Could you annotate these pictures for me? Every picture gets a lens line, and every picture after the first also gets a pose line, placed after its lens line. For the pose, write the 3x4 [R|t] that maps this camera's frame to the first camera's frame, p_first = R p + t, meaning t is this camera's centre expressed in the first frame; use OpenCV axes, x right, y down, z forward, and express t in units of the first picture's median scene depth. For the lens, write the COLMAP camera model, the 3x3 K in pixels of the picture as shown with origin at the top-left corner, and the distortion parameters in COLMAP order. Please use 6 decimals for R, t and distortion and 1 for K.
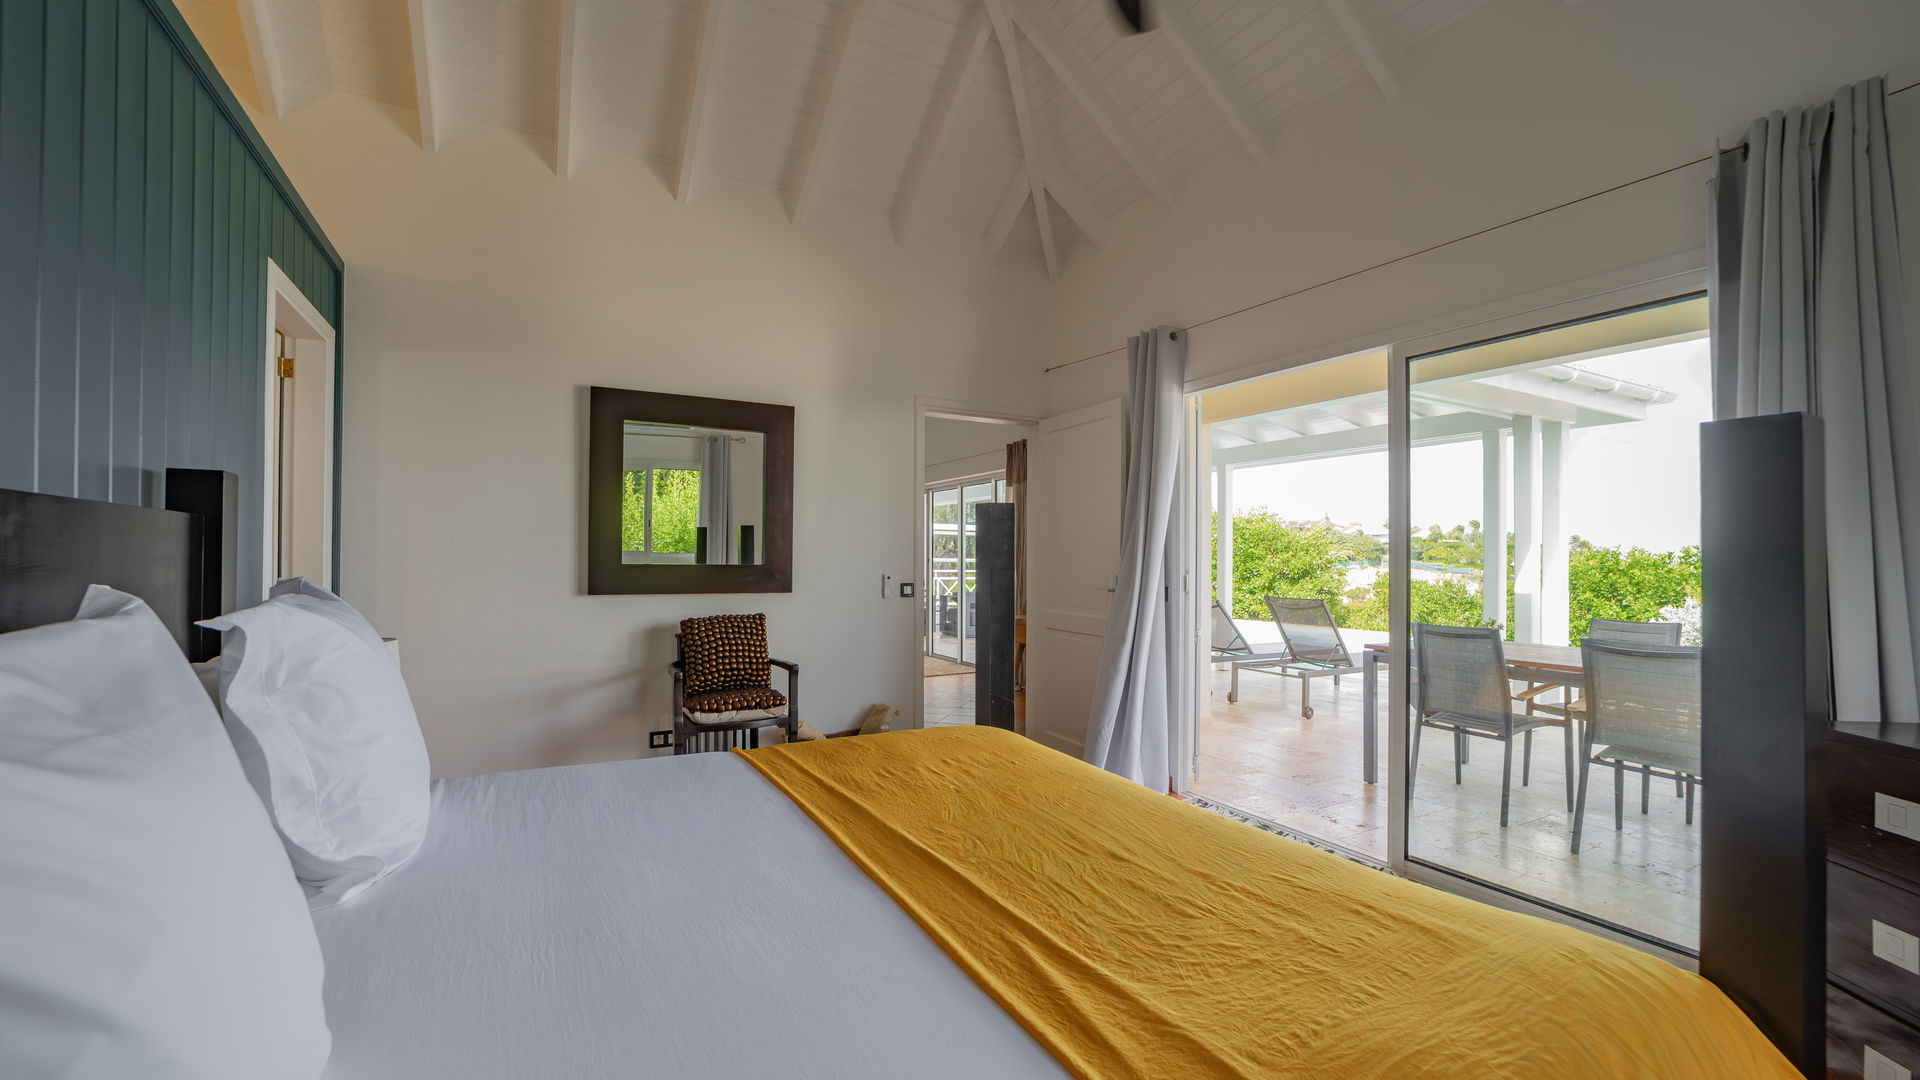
lens RADIAL K [[764.8, 0, 959.4], [0, 764.8, 551.6], [0, 0, 1]] dist [-0.026319, 0.000406]
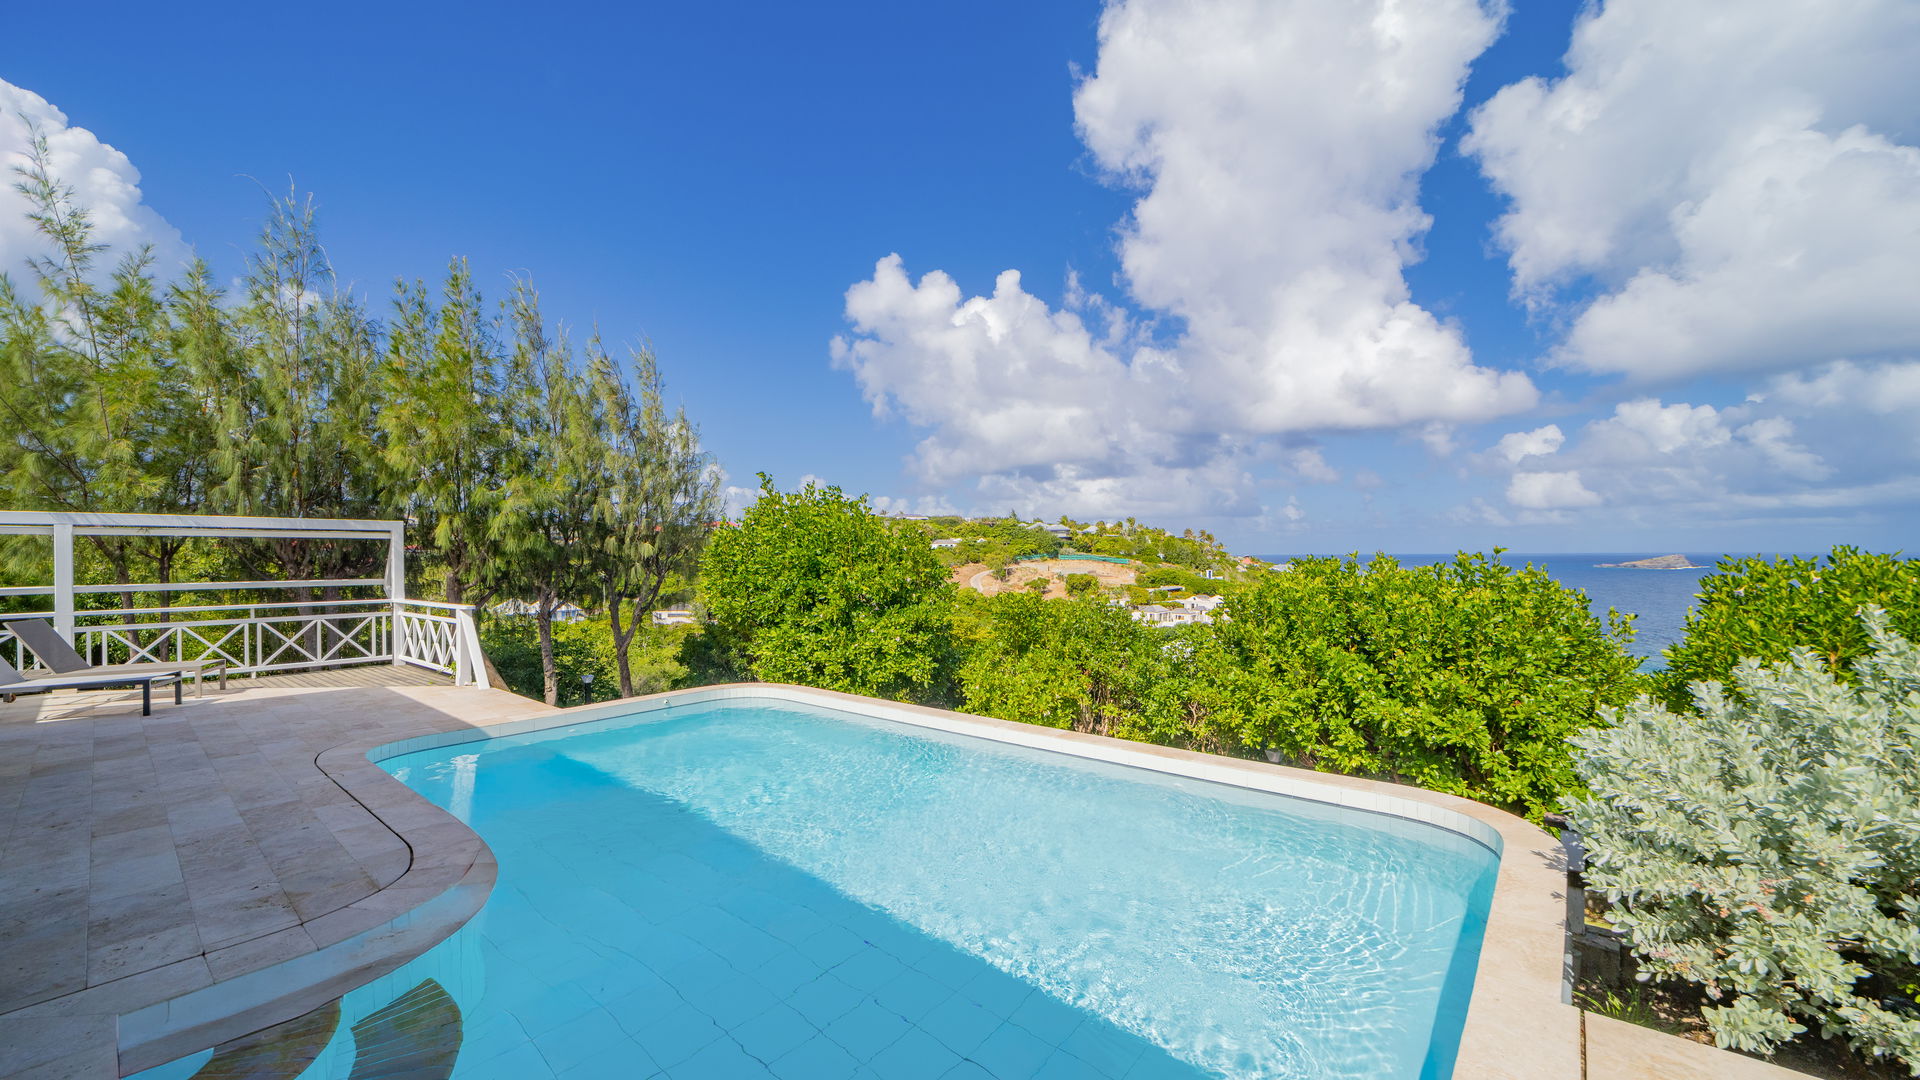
lens RADIAL K [[764.8, 0, 959.4], [0, 764.8, 551.6], [0, 0, 1]] dist [-0.026319, 0.000406]
pose [[0.929420, -0.012549, 0.368811, 0.268353], [0.010657, 0.999918, 0.007165, -0.011268], [-0.368870, -0.002729, 0.929477, 0.402344]]
